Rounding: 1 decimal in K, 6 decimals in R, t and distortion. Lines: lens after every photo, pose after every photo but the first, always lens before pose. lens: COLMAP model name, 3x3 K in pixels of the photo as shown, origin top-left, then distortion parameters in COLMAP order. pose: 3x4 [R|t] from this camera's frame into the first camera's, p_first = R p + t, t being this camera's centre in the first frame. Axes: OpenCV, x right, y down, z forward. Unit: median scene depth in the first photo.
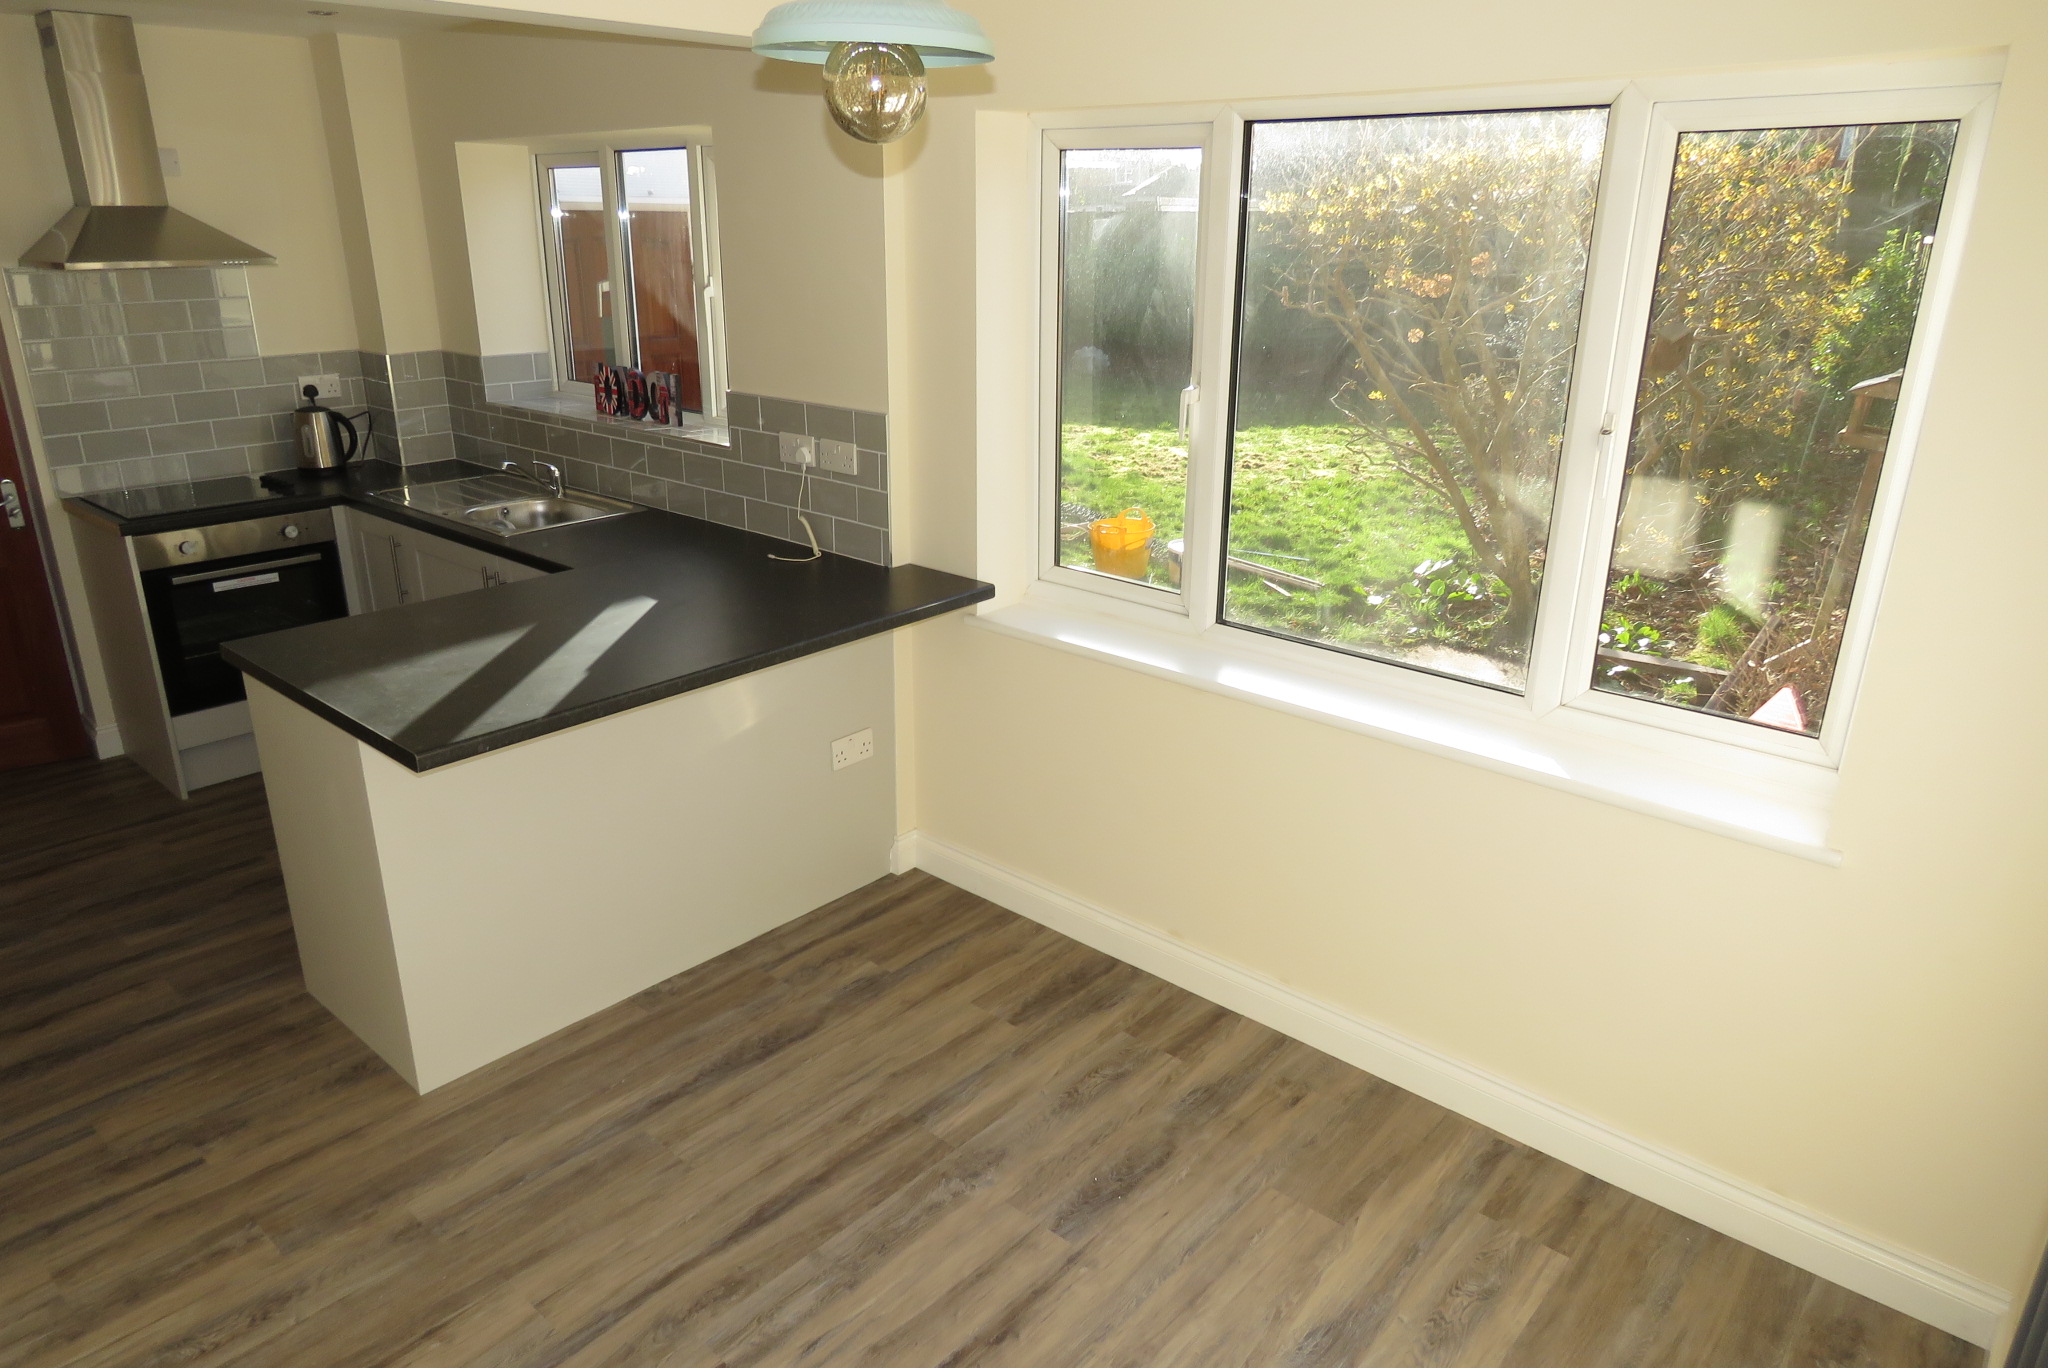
lens RADIAL K [[1301.8, 0, 1024.0], [0, 1301.8, 684.0], [0, 0, 1]] dist [0.003122, -0.016588]
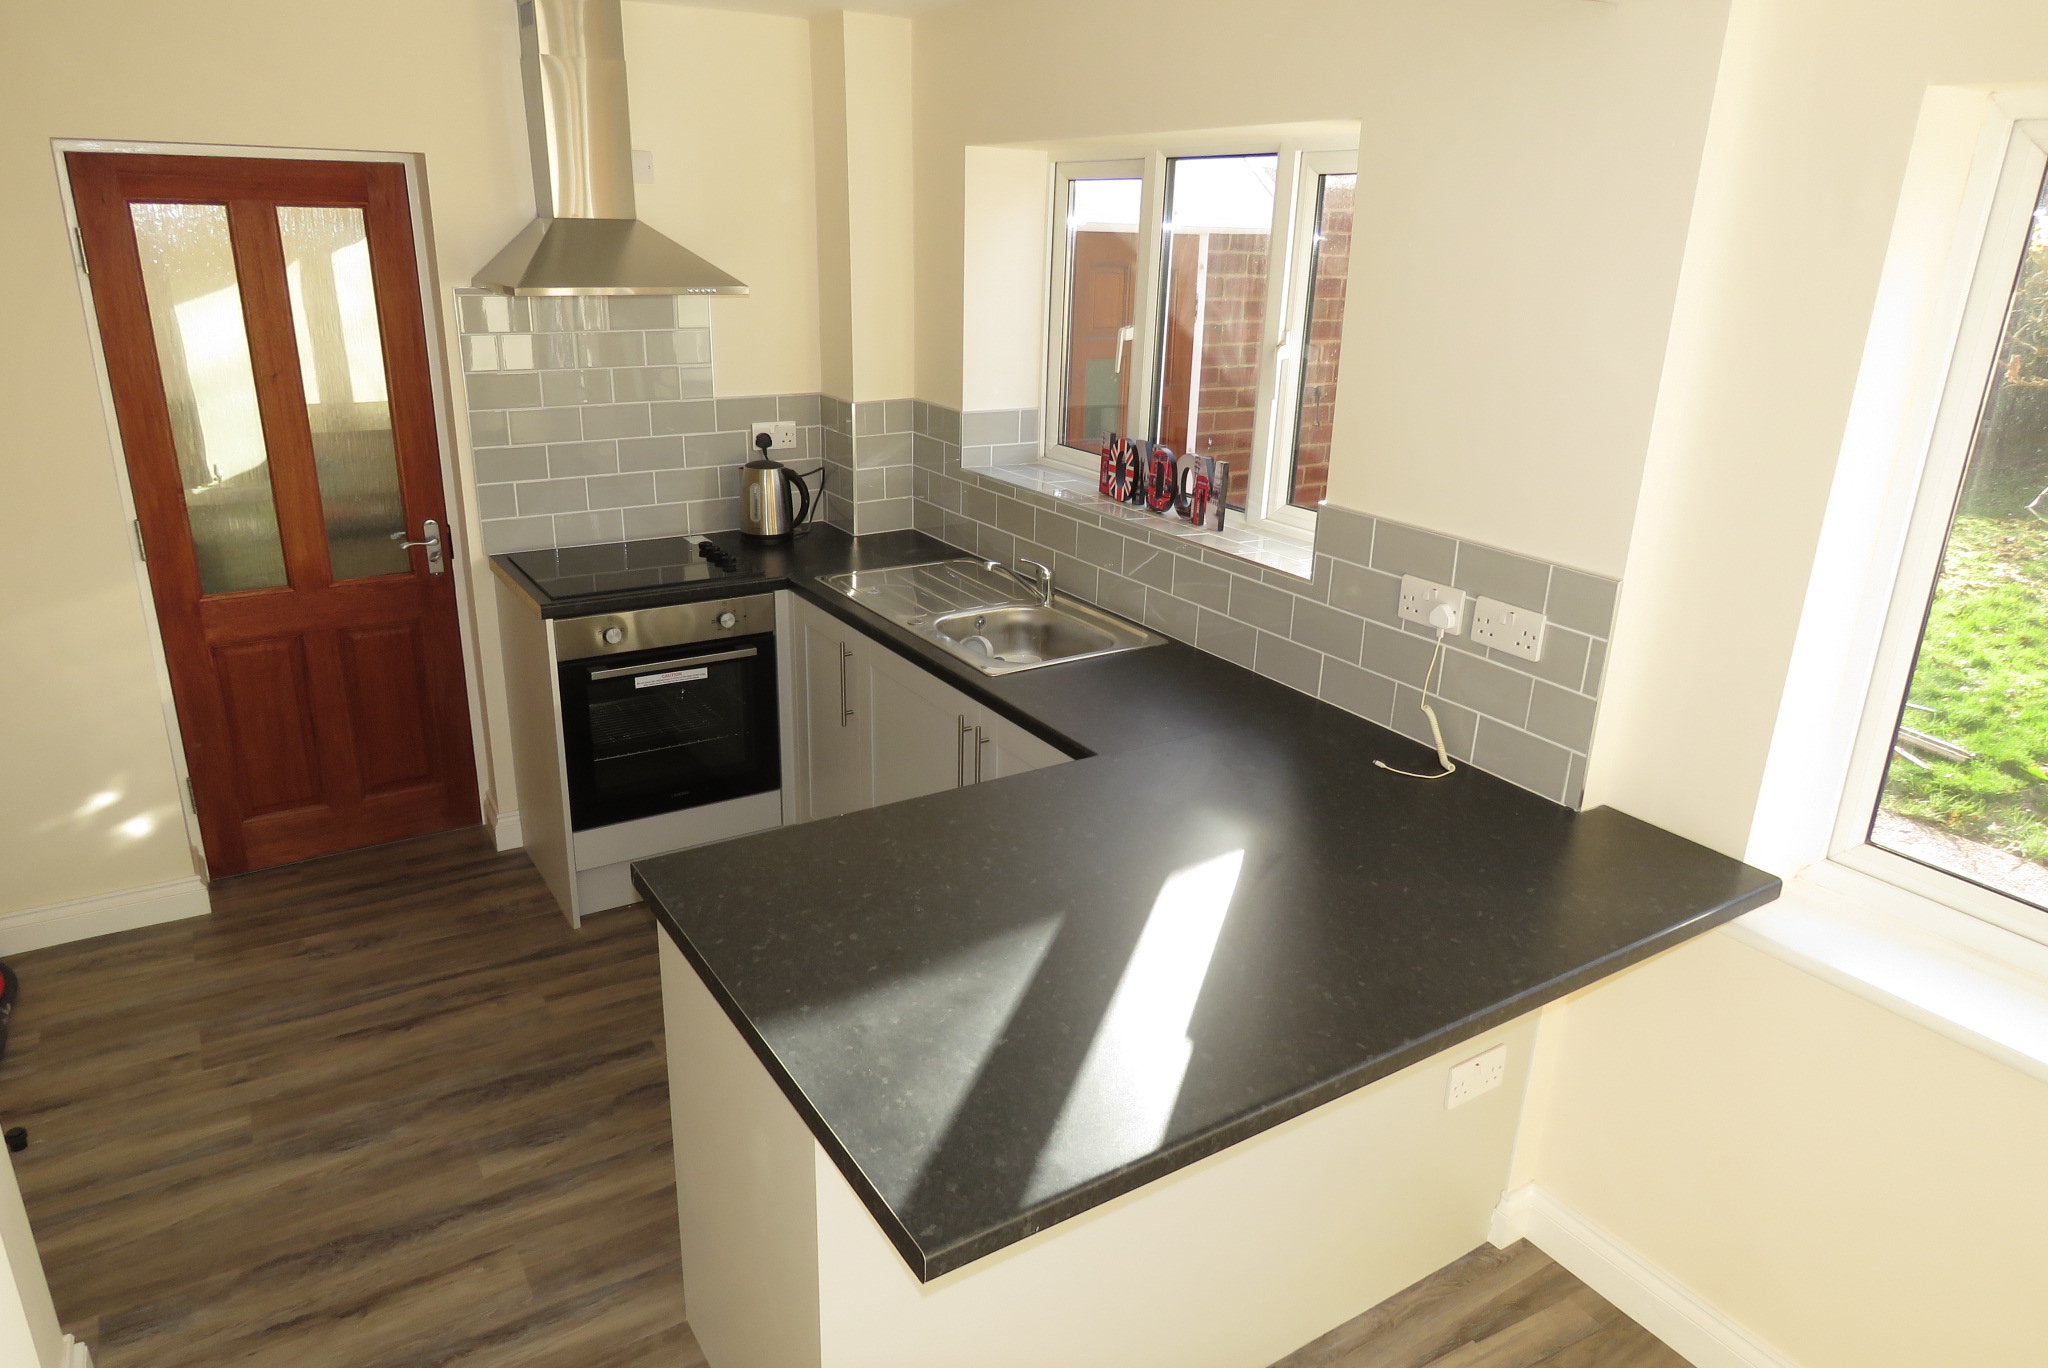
lens RADIAL K [[1301.2, 0, 1024.0], [0, 1301.2, 684.0], [0, 0, 1]] dist [-0.003730, 0.002295]
pose [[0.959899, 0.110198, -0.257781, -0.168291], [-0.112283, 0.993654, 0.006665, -0.102661], [0.256880, 0.022546, 0.966180, 0.257624]]
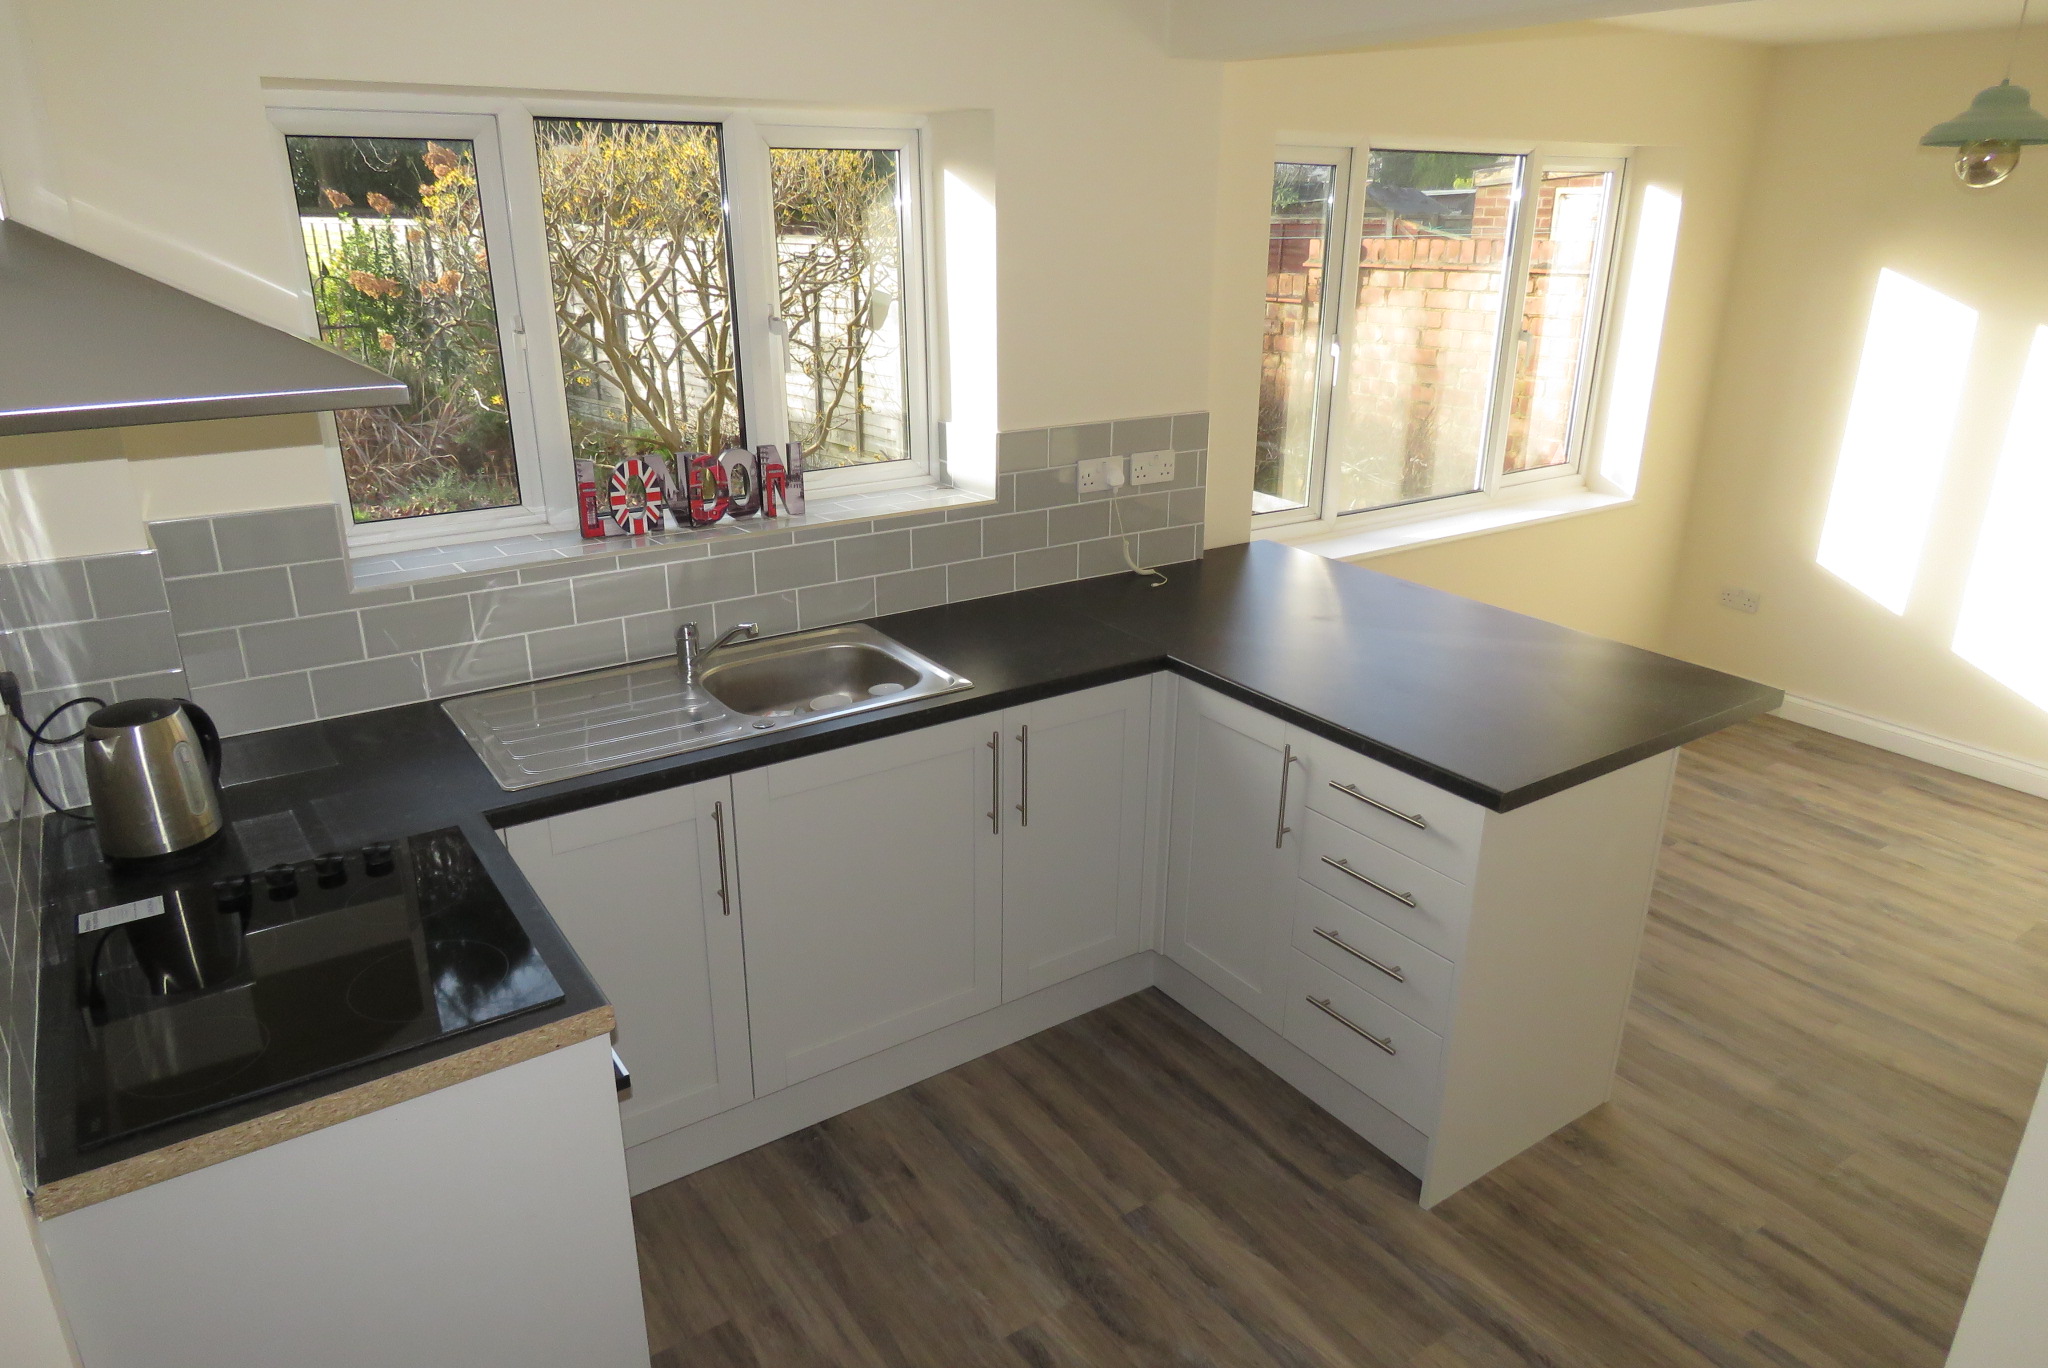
lens RADIAL K [[1301.2, 0, 1024.0], [0, 1301.2, 684.0], [0, 0, 1]] dist [-0.003730, 0.002295]
pose [[0.253150, -0.335753, 0.907295, -0.910274], [0.323156, 0.913322, 0.247817, -0.246533], [-0.911858, 0.230463, 0.339708, 0.655502]]
